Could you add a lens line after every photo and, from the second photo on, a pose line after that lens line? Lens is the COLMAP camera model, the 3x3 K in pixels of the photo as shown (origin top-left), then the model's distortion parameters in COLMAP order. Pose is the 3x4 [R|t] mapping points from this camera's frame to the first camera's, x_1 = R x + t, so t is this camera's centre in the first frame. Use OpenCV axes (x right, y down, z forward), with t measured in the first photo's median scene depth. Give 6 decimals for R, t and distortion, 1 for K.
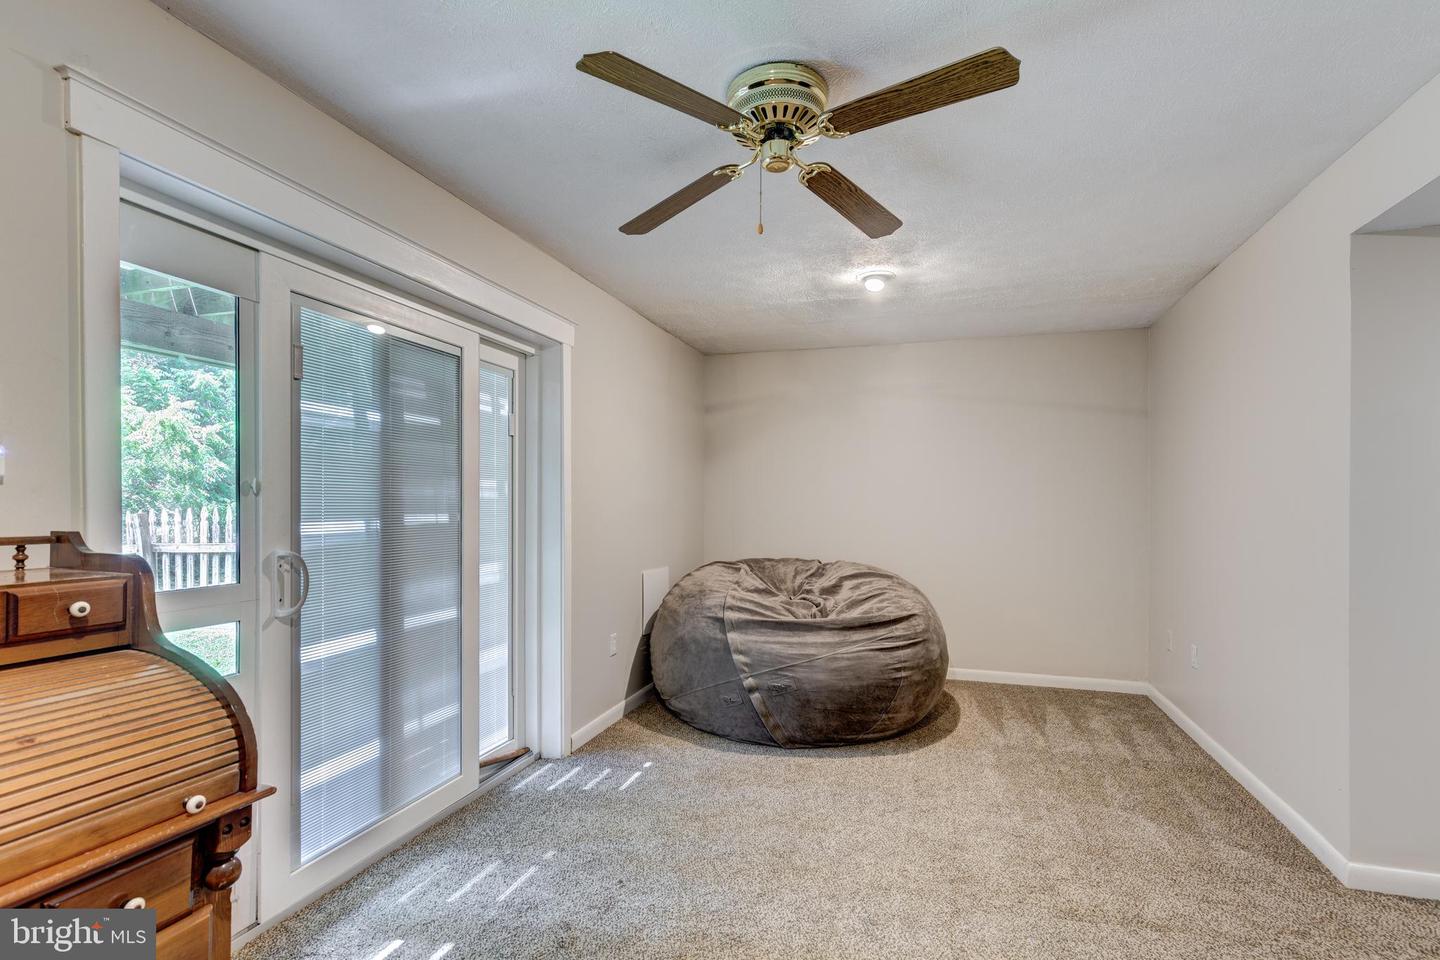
lens RADIAL K [[665.1, 0, 720.1], [0, 665.1, 490.9], [0, 0, 1]] dist [0.007977, -0.002077]
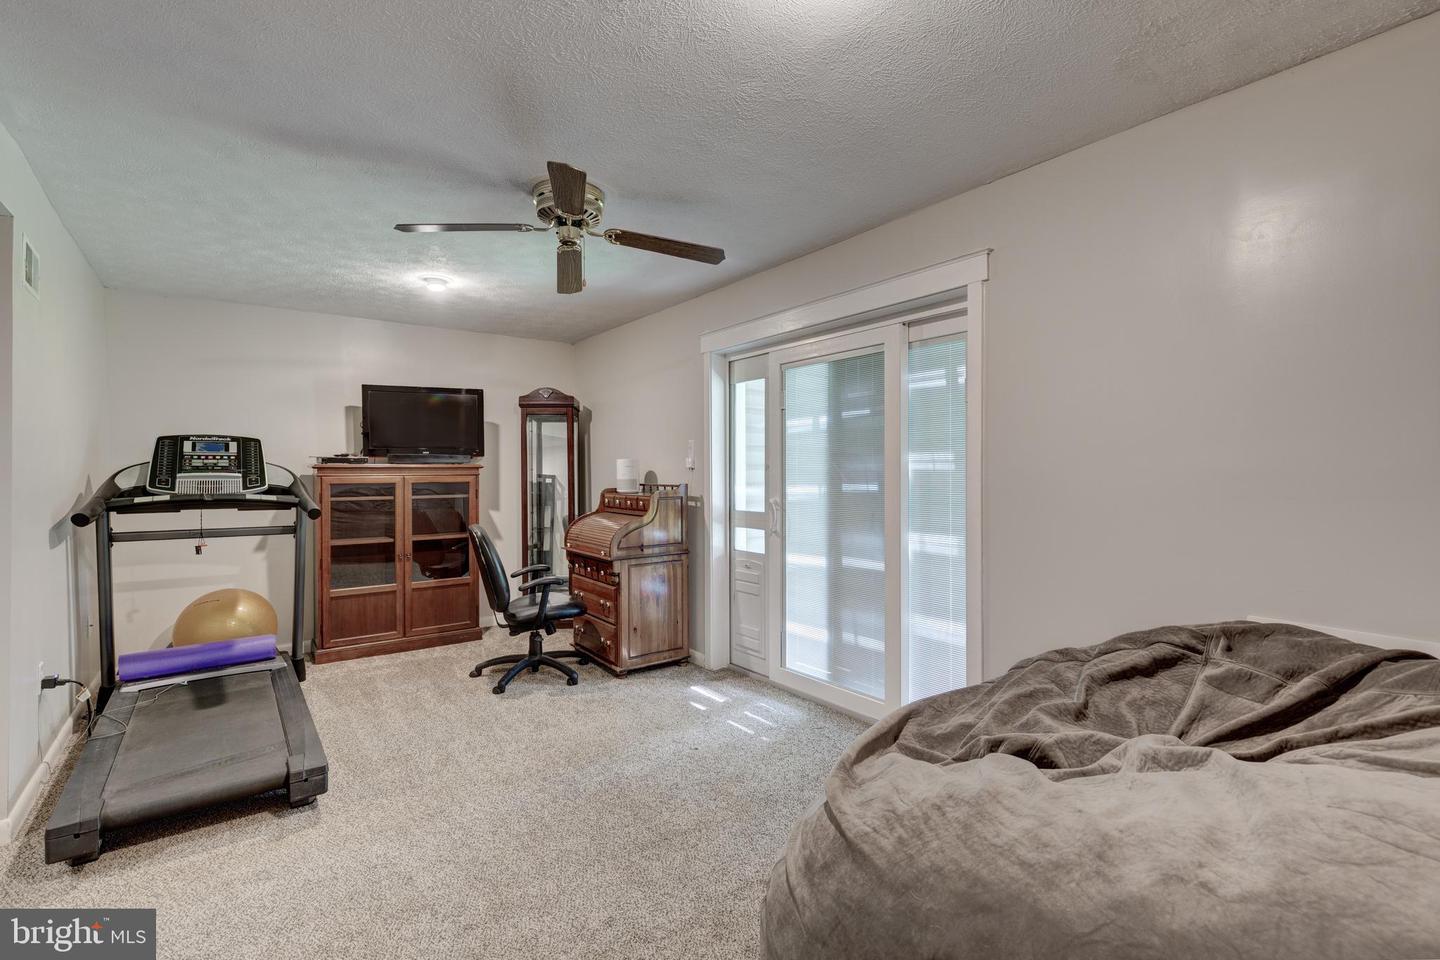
lens RADIAL K [[665.1, 0, 722.4], [0, 665.1, 490.7], [0, 0, 1]] dist [0.007977, -0.002077]
pose [[-0.583492, 0.007204, -0.812087, 0.780474], [0.007378, 0.999966, 0.003570, 0.041116], [0.812085, -0.003908, -0.583526, 1.534885]]
